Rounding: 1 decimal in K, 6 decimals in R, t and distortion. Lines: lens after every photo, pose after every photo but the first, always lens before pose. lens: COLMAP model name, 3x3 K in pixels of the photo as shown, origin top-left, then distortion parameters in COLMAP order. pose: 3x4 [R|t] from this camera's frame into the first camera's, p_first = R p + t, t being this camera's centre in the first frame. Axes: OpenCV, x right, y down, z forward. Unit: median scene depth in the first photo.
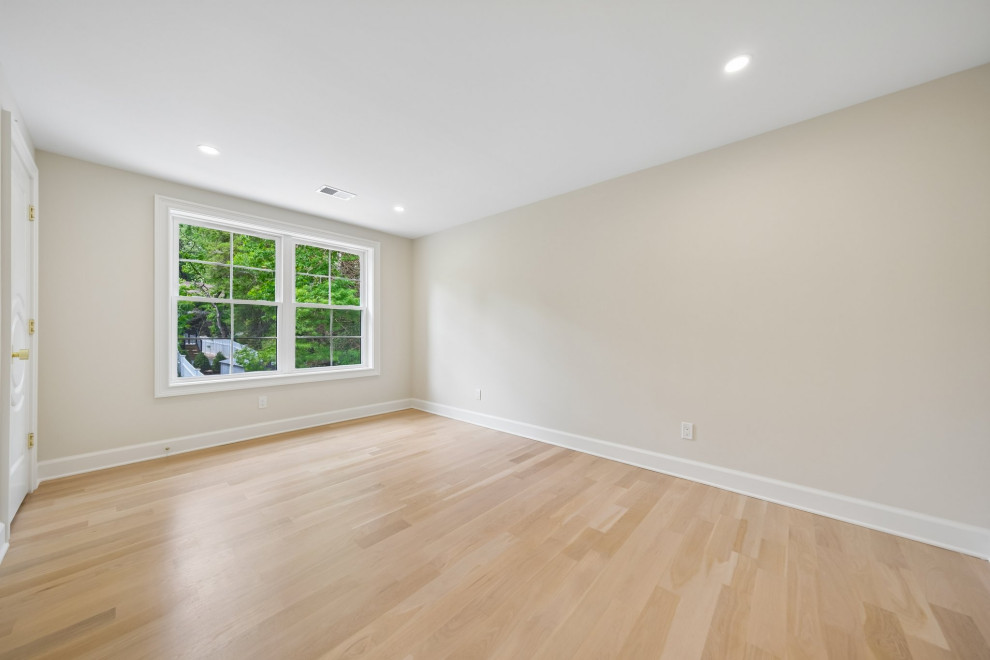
lens RADIAL K [[394.9, 0, 473.8], [0, 394.9, 334.5], [0, 0, 1]] dist [0.012511, 0.000569]
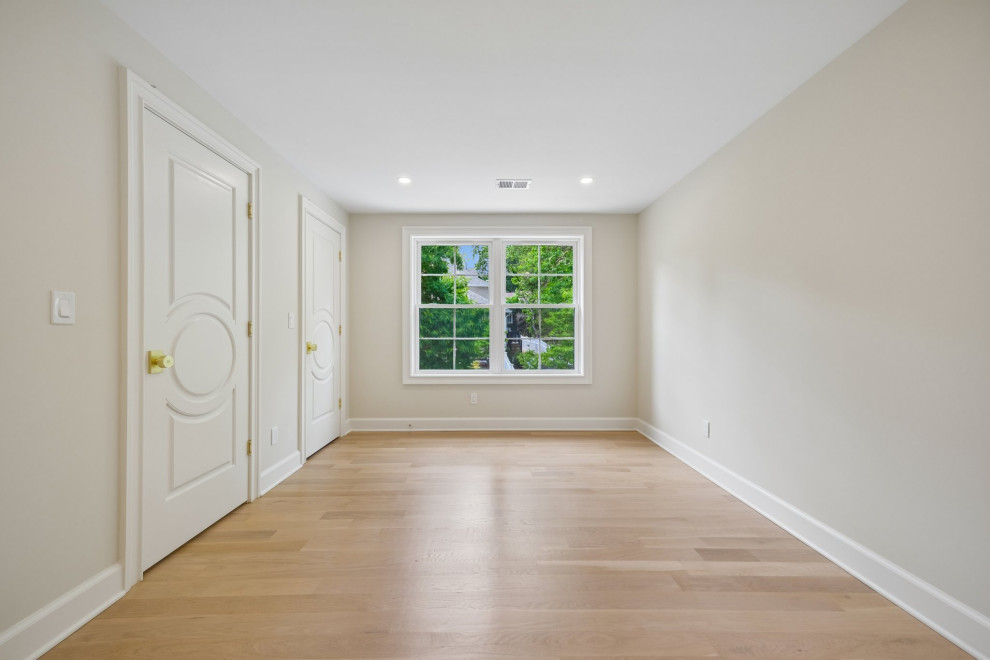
lens RADIAL K [[394.9, 0, 490.6], [0, 394.9, 337.5], [0, 0, 1]] dist [0.012511, 0.000569]
pose [[0.636387, 0.007758, -0.771331, 0.306143], [-0.003733, 0.999969, 0.006978, -0.002330], [0.771361, -0.001562, 0.636396, 0.330548]]
